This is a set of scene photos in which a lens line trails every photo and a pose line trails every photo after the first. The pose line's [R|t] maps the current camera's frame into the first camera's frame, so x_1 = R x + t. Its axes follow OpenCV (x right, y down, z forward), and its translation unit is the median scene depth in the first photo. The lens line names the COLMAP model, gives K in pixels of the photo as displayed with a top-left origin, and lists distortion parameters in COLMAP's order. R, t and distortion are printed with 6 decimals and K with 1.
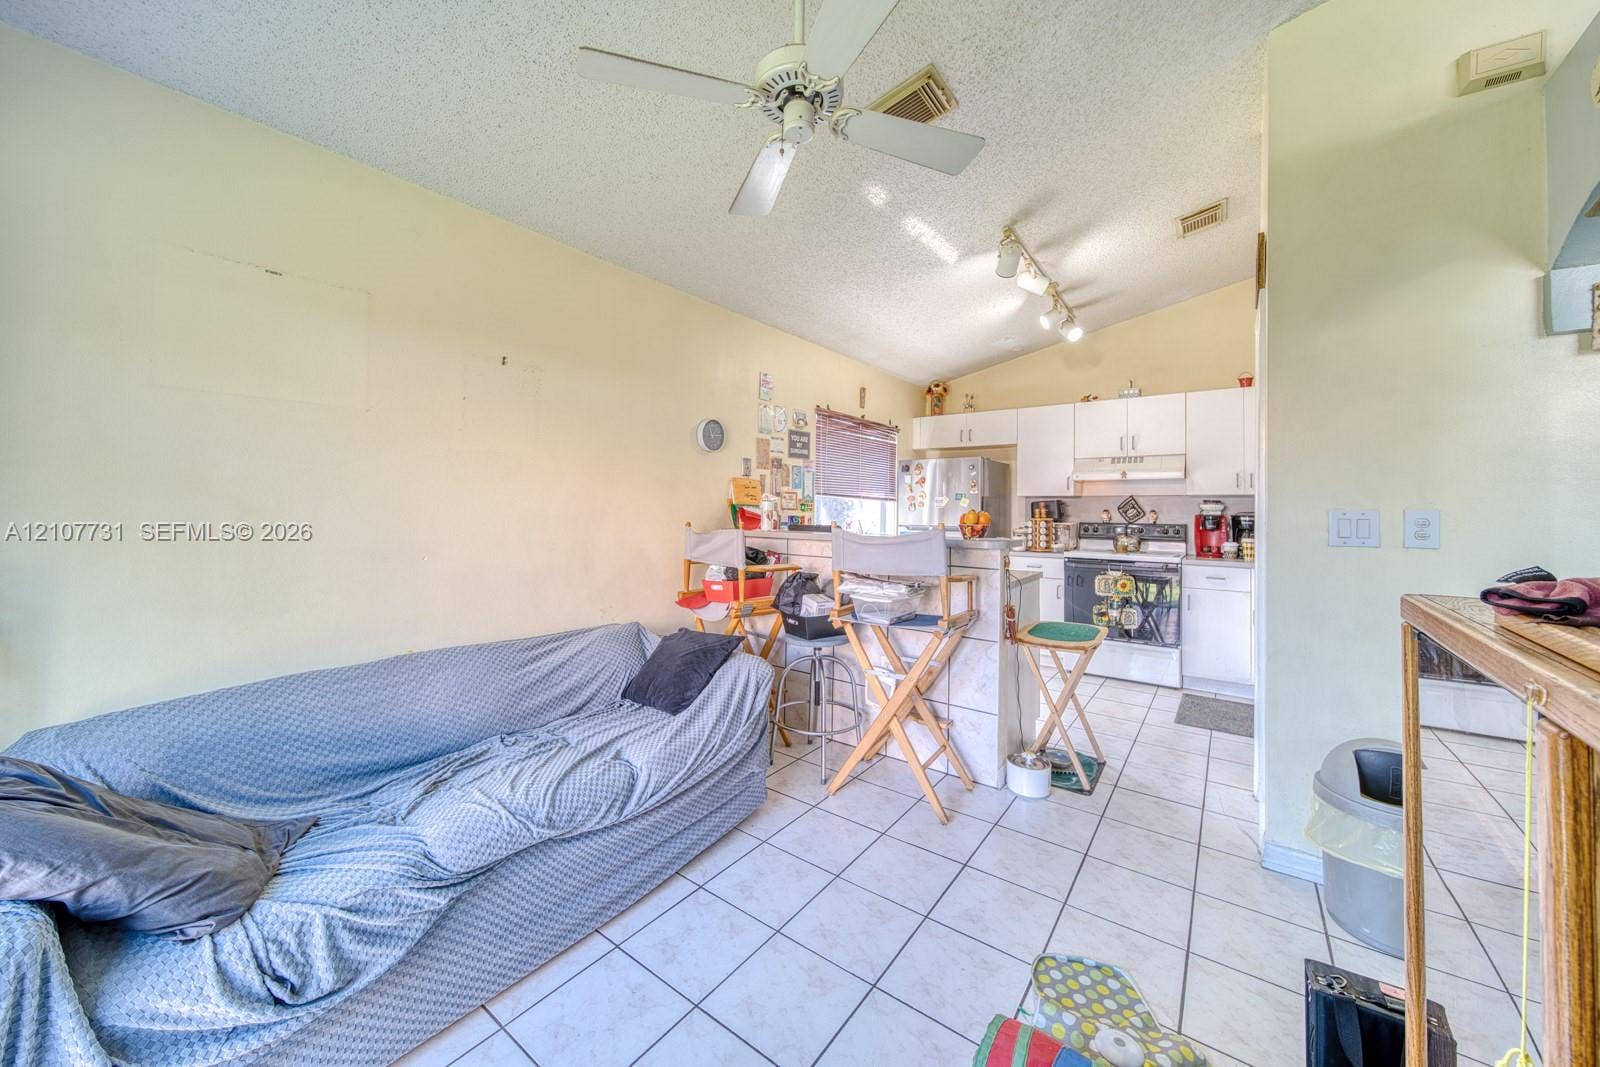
lens RADIAL K [[579.9, 0, 803.4], [0, 579.9, 511.2], [0, 0, 1]] dist [-0.000484, -0.000026]
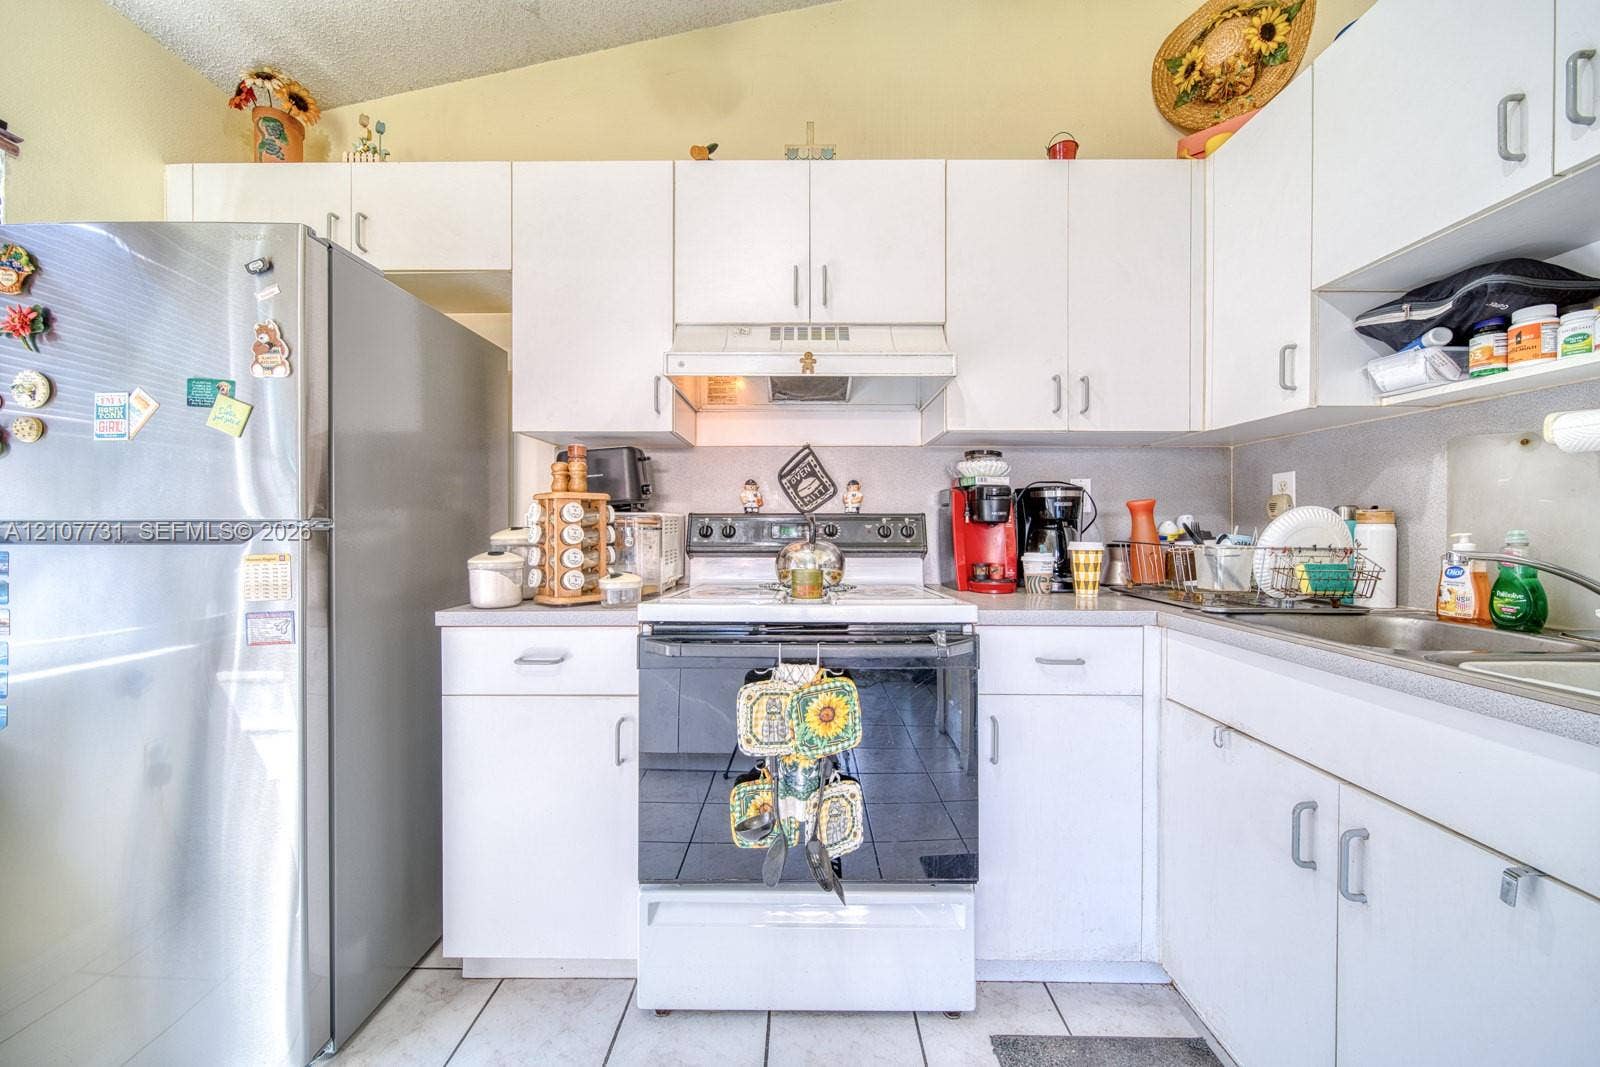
lens RADIAL K [[579.9, 0, 803.4], [0, 579.9, 511.2], [0, 0, 1]] dist [-0.000484, -0.000026]
pose [[0.808938, 0.008418, 0.587834, 0.334597], [0.009704, 0.999570, -0.027668, 0.031426], [-0.587814, 0.028086, 0.808508, 0.693198]]
